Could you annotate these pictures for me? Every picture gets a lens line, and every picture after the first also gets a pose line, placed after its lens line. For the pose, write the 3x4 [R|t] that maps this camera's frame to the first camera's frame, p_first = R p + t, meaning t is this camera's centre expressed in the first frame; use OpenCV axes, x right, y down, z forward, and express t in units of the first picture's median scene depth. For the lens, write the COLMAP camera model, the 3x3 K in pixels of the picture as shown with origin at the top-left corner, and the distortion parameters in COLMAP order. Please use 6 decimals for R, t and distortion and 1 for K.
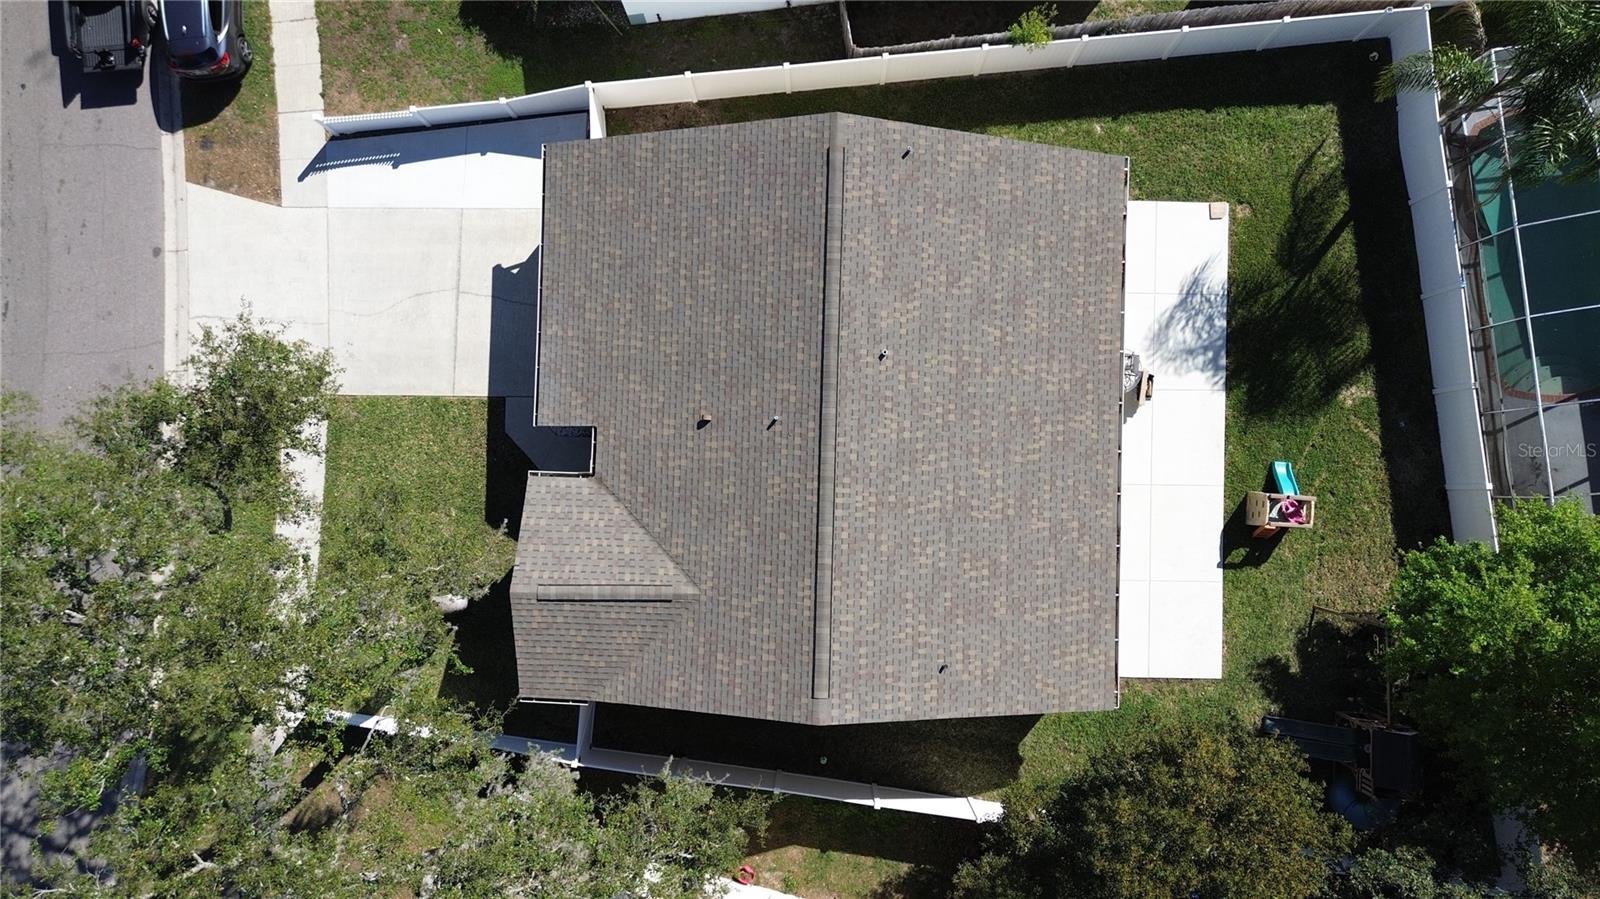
lens RADIAL K [[1135.8, 0, 800.0], [0, 1135.8, 449.5], [0, 0, 1]] dist [0.078510, -0.076204]
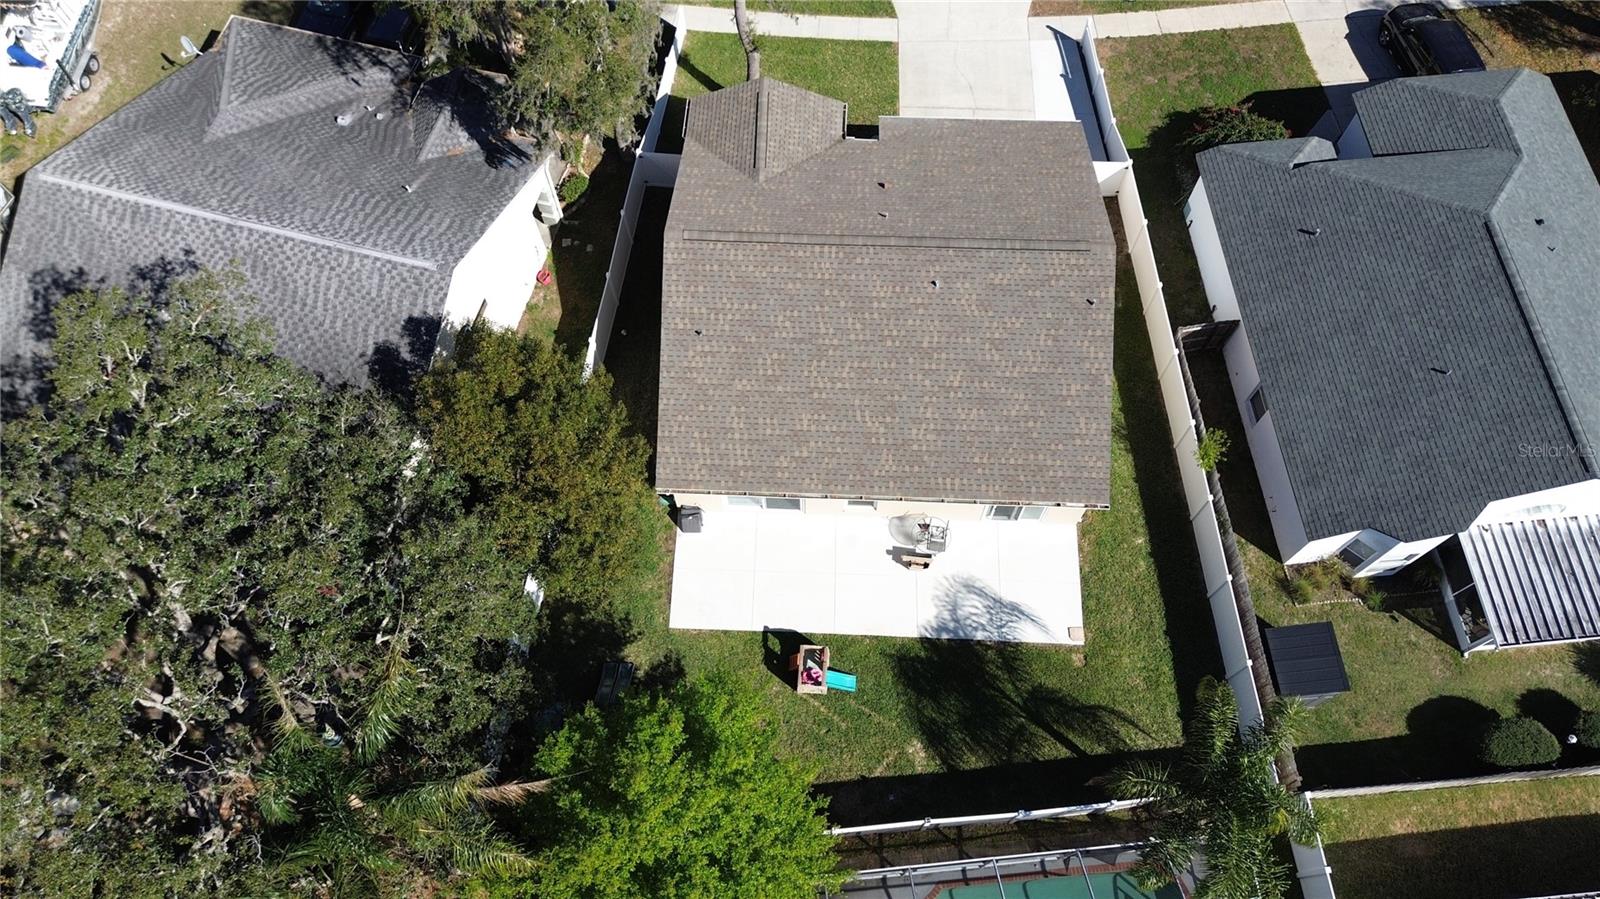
lens RADIAL K [[1135.8, 0, 800.0], [0, 1135.8, 449.5], [0, 0, 1]] dist [0.078510, -0.076204]
pose [[-0.013922, 0.914733, -0.403818, 0.664715], [-0.998828, 0.006002, 0.048031, 0.010100], [0.046360, 0.404014, 0.913577, -0.122330]]
